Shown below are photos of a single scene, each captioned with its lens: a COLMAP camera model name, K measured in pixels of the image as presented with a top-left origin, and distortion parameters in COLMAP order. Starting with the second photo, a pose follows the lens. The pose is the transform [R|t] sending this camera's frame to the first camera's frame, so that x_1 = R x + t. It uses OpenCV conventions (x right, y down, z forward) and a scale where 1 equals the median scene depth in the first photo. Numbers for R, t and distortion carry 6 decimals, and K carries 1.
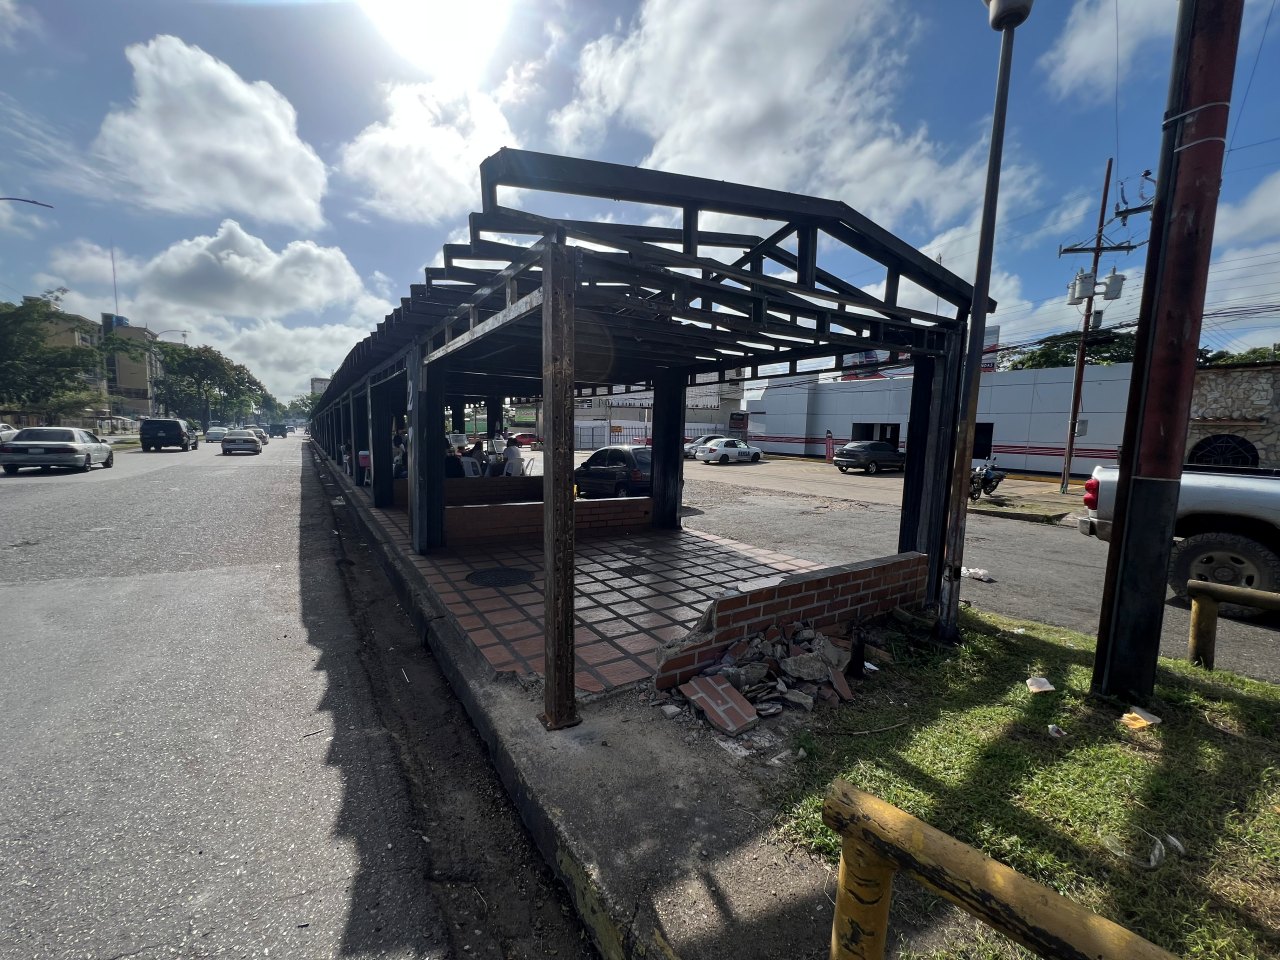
lens RADIAL K [[513.6, 0, 635.7], [0, 513.6, 484.1], [0, 0, 1]] dist [-0.001735, 0.000394]
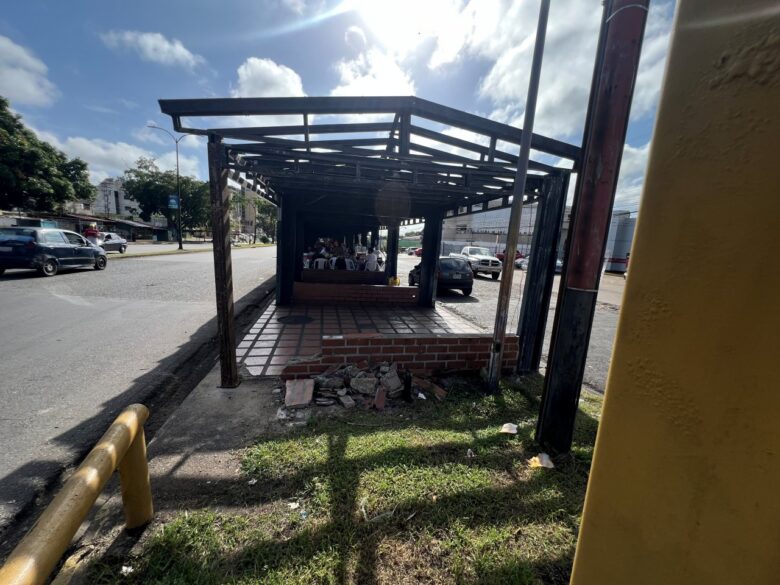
lens RADIAL K [[312.0, 0, 393.0], [0, 312.0, 295.6], [0, 0, 1]] dist [-0.001091, -0.000074]
pose [[0.933920, 0.090402, -0.345863, 0.661173], [-0.074689, 0.995488, 0.058521, -0.002908], [0.349592, -0.028822, 0.936458, 0.075065]]
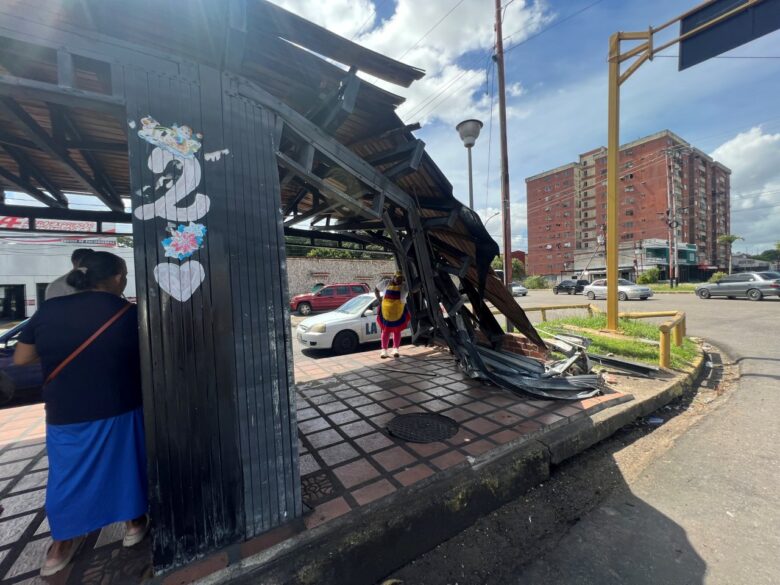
lens RADIAL K [[312.9, 0, 387.4], [0, 312.9, 295.0], [0, 0, 1]] dist [-0.001735, 0.000394]
pose [[0.025816, -0.045669, 0.998623, -1.130515], [0.139203, 0.989388, 0.041648, -0.121249], [-0.989927, 0.137936, 0.031899, 1.390819]]
